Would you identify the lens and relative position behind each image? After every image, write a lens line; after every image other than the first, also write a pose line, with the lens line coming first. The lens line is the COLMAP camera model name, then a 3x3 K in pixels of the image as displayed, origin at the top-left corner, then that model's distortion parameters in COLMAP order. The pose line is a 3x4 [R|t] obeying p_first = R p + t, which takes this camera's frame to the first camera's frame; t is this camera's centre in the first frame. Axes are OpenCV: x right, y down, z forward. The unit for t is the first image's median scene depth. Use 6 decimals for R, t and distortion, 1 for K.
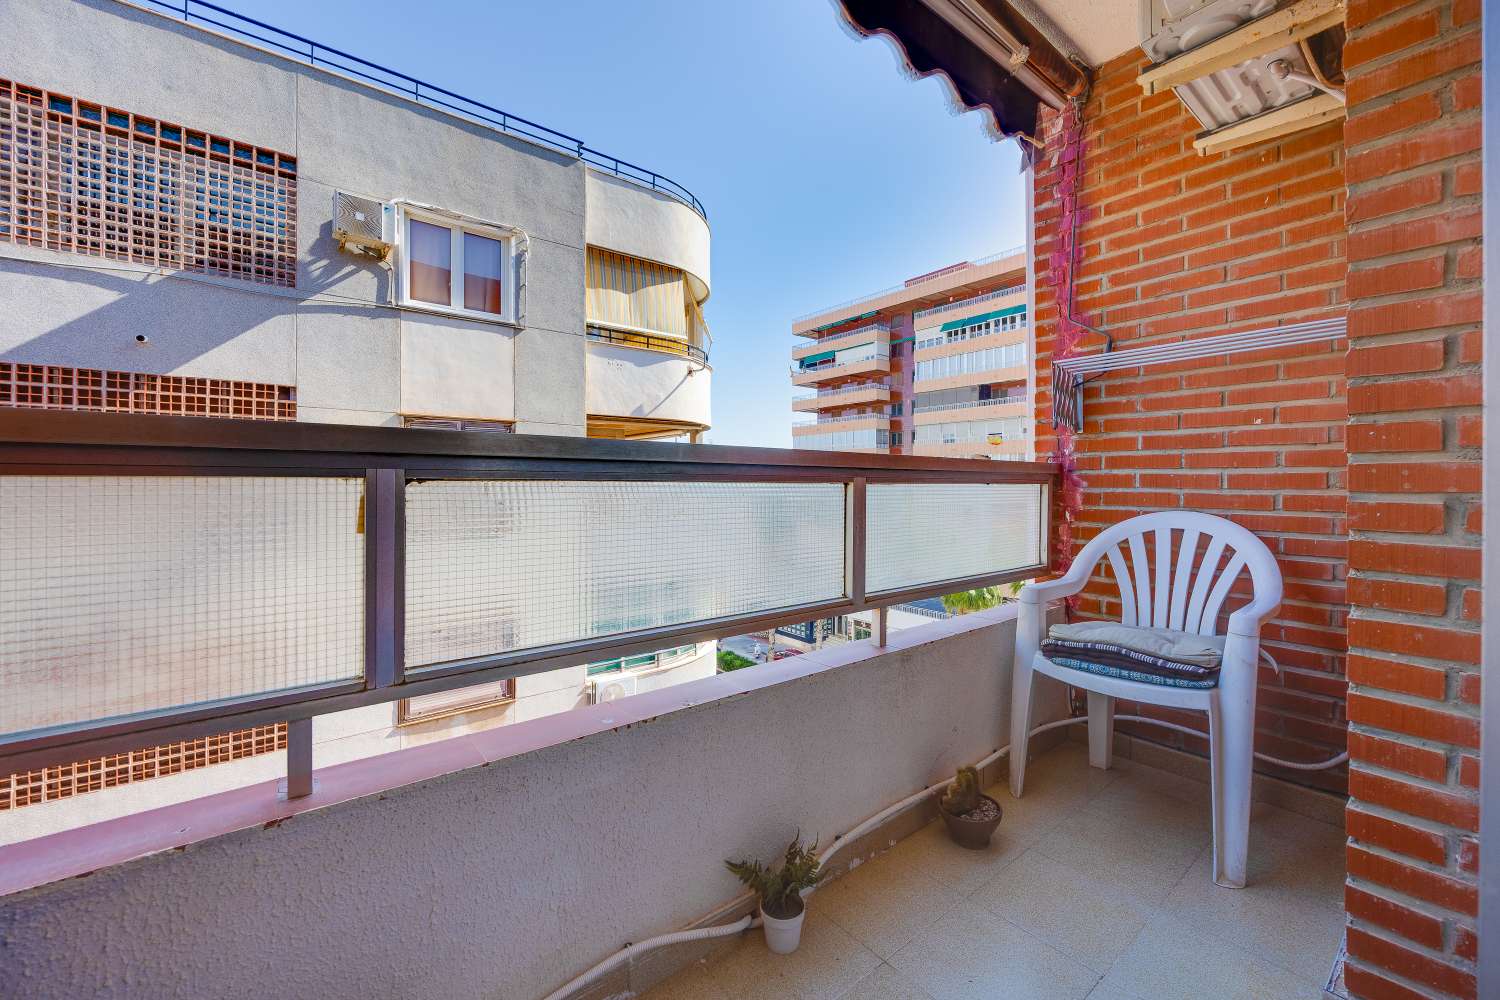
lens RADIAL K [[600.2, 0, 742.6], [0, 600.2, 478.7], [0, 0, 1]] dist [-0.008031, 0.001956]
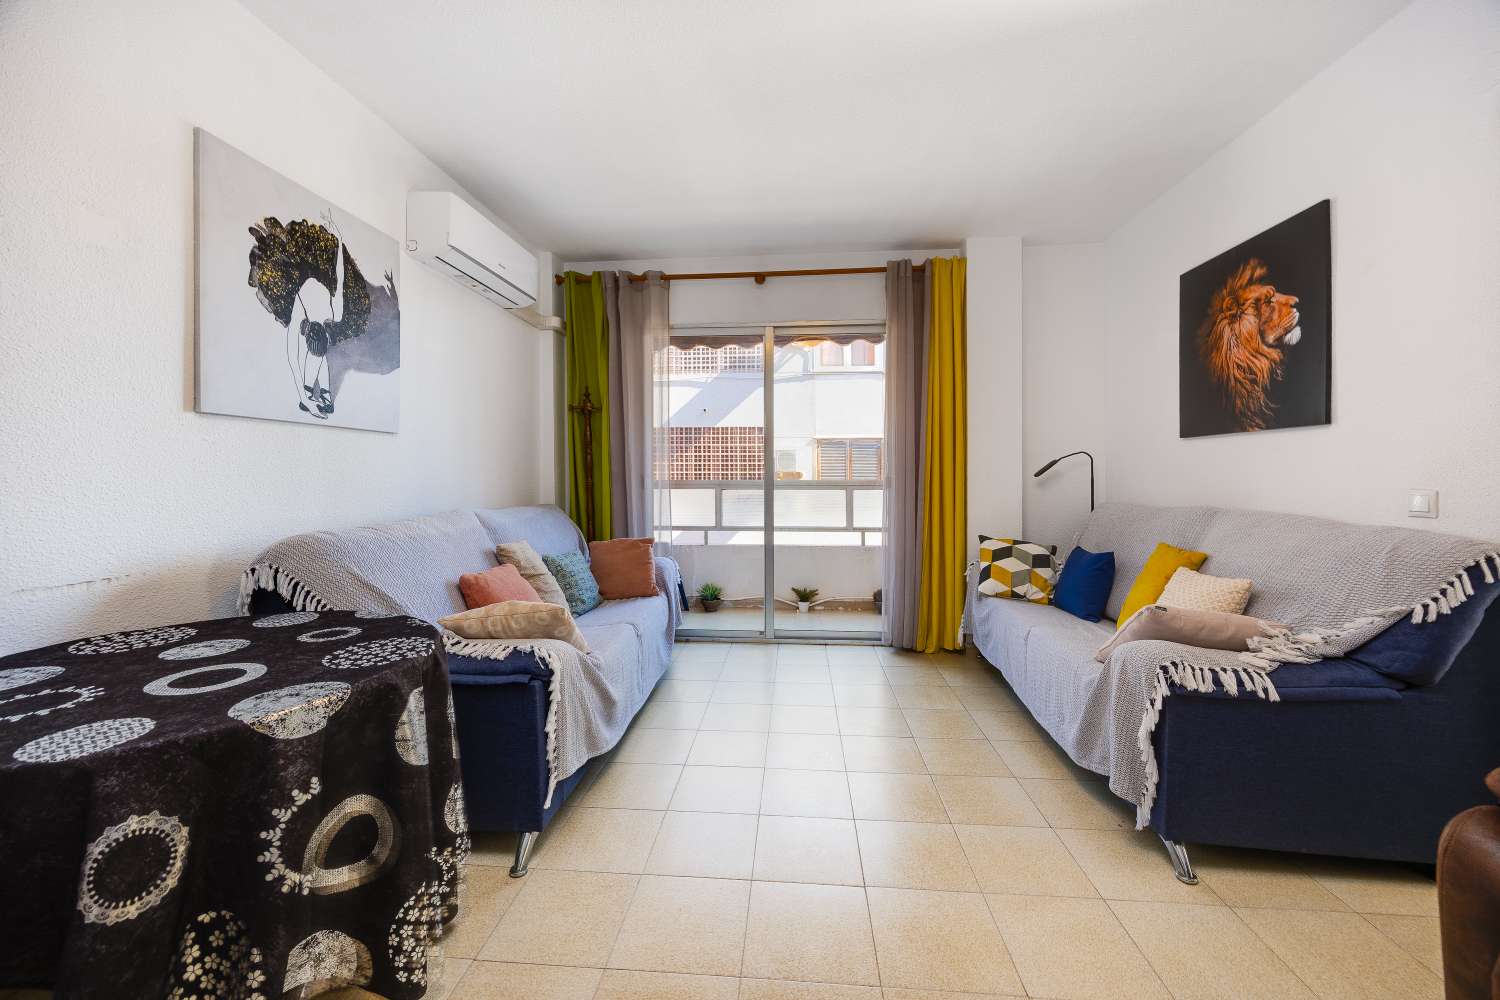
lens RADIAL K [[577.2, 0, 750.0], [0, 577.2, 483.2], [0, 0, 1]] dist [-0.004312, -0.000072]
pose [[0.742330, 0.009885, -0.669961, 0.460010], [0.006579, 0.999735, 0.022040, -0.024442], [0.670002, -0.020768, 0.742069, -0.393825]]
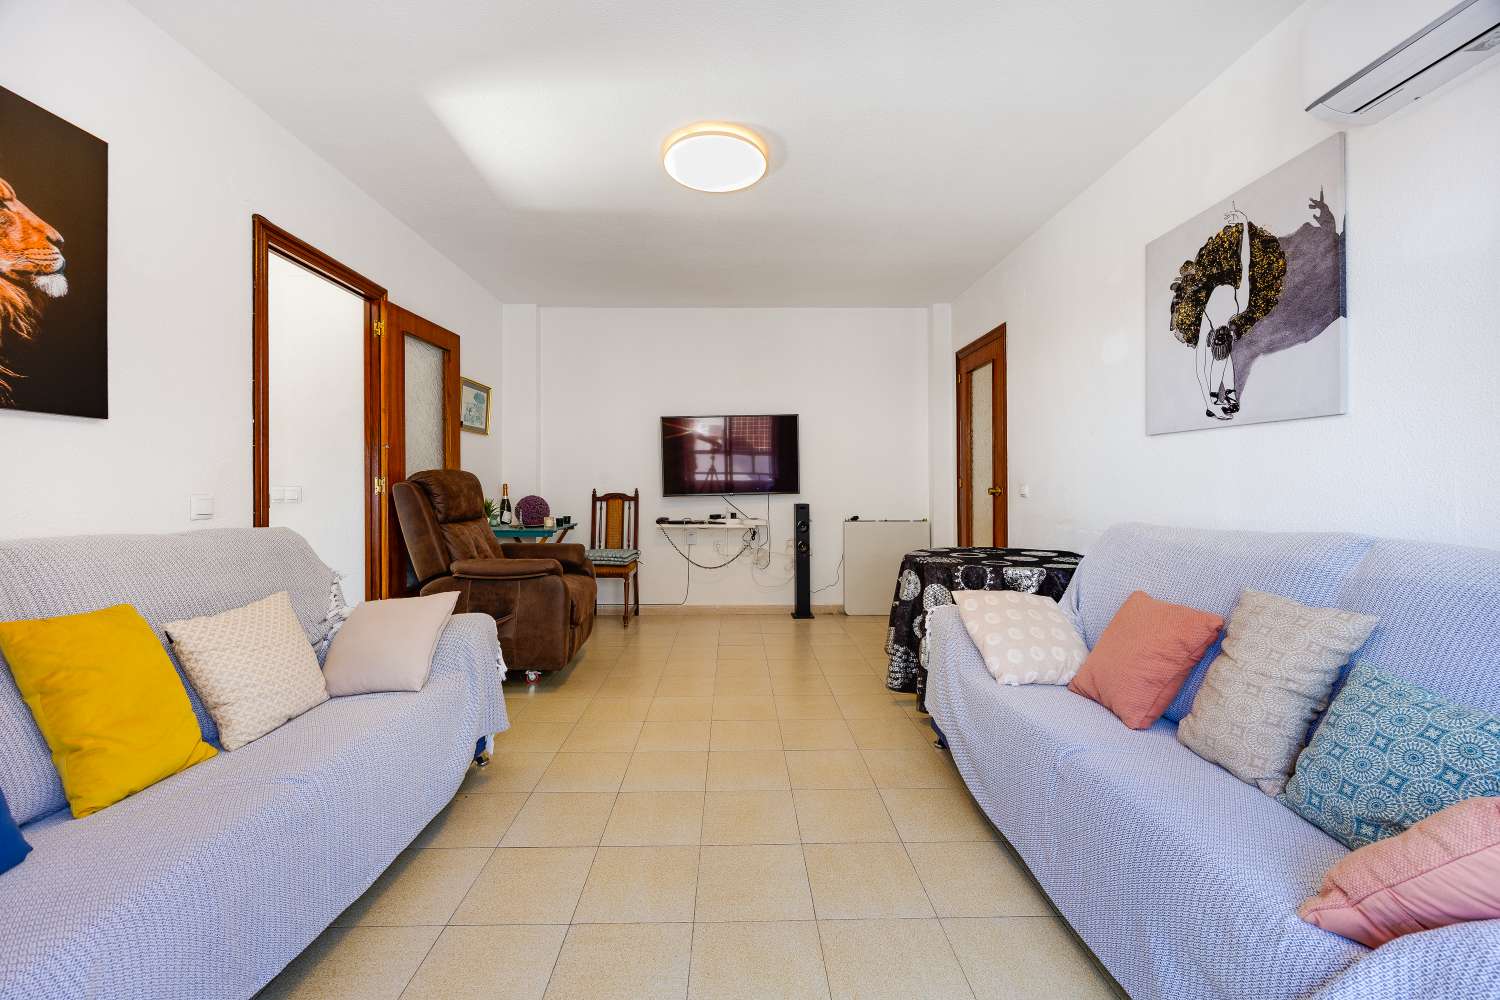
lens RADIAL K [[577.2, 0, 747.0], [0, 577.2, 486.5], [0, 0, 1]] dist [-0.004312, -0.000072]
pose [[-0.810994, 0.000258, 0.585054, 0.103216], [-0.000361, 0.999999, -0.000941, -0.017824], [-0.585054, -0.000975, -0.810994, 0.090904]]
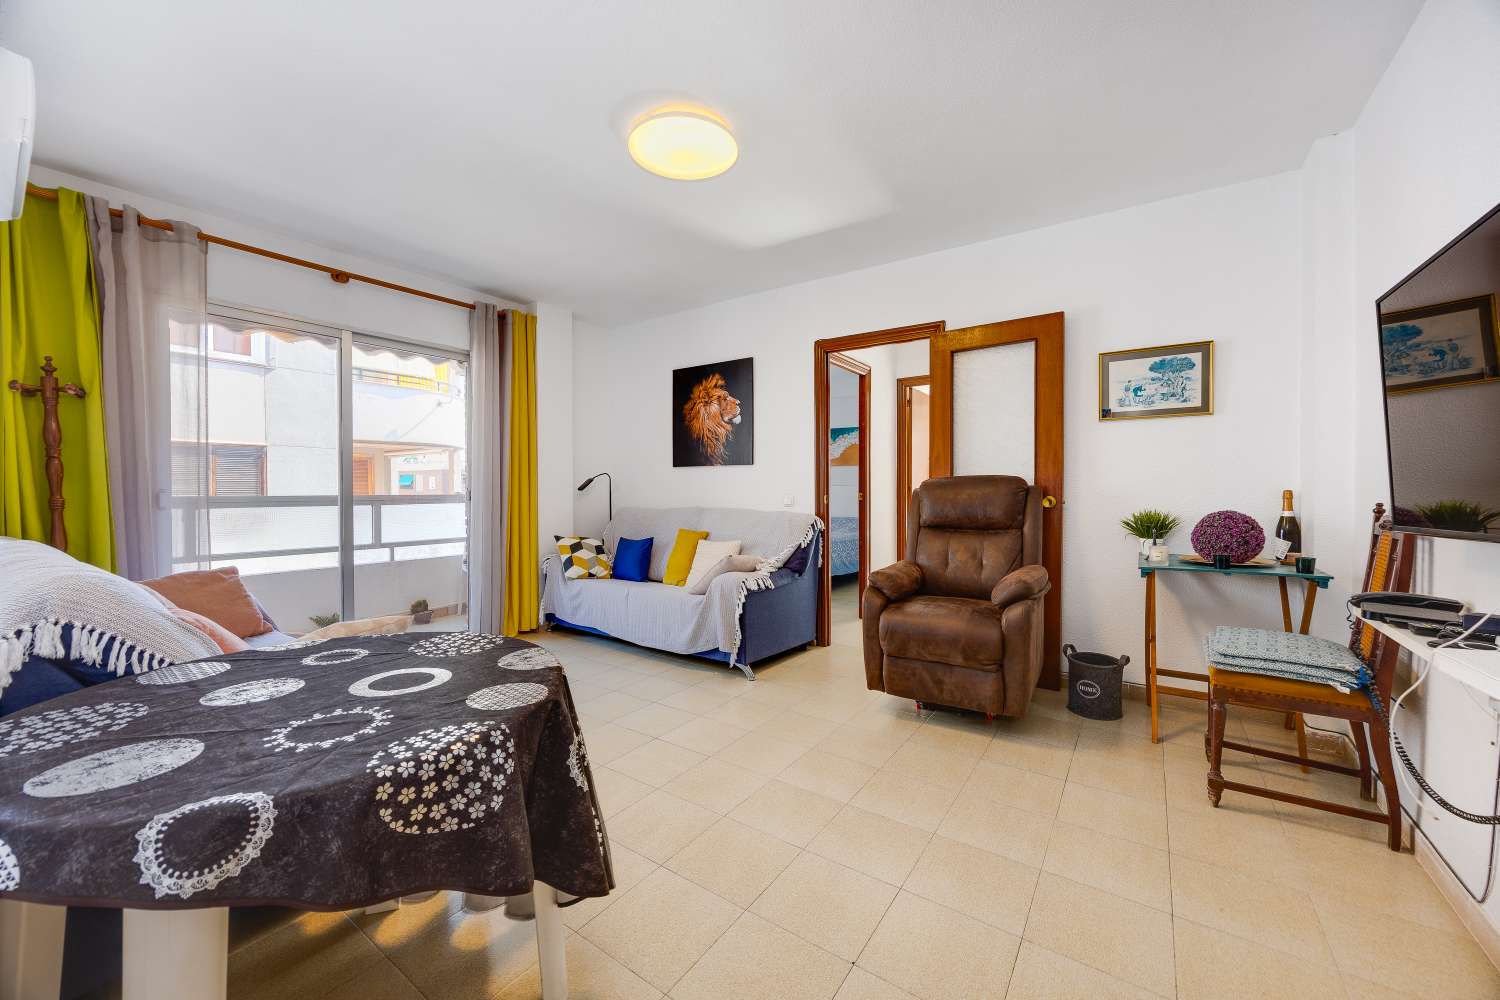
lens RADIAL K [[577.2, 0, 741.8], [0, 577.2, 503.4], [0, 0, 1]] dist [-0.004312, -0.000072]
pose [[0.954654, -0.008987, 0.297582, 0.273743], [-0.001122, 0.999429, 0.033785, -0.025713], [-0.297716, -0.032587, 0.954098, -0.578848]]
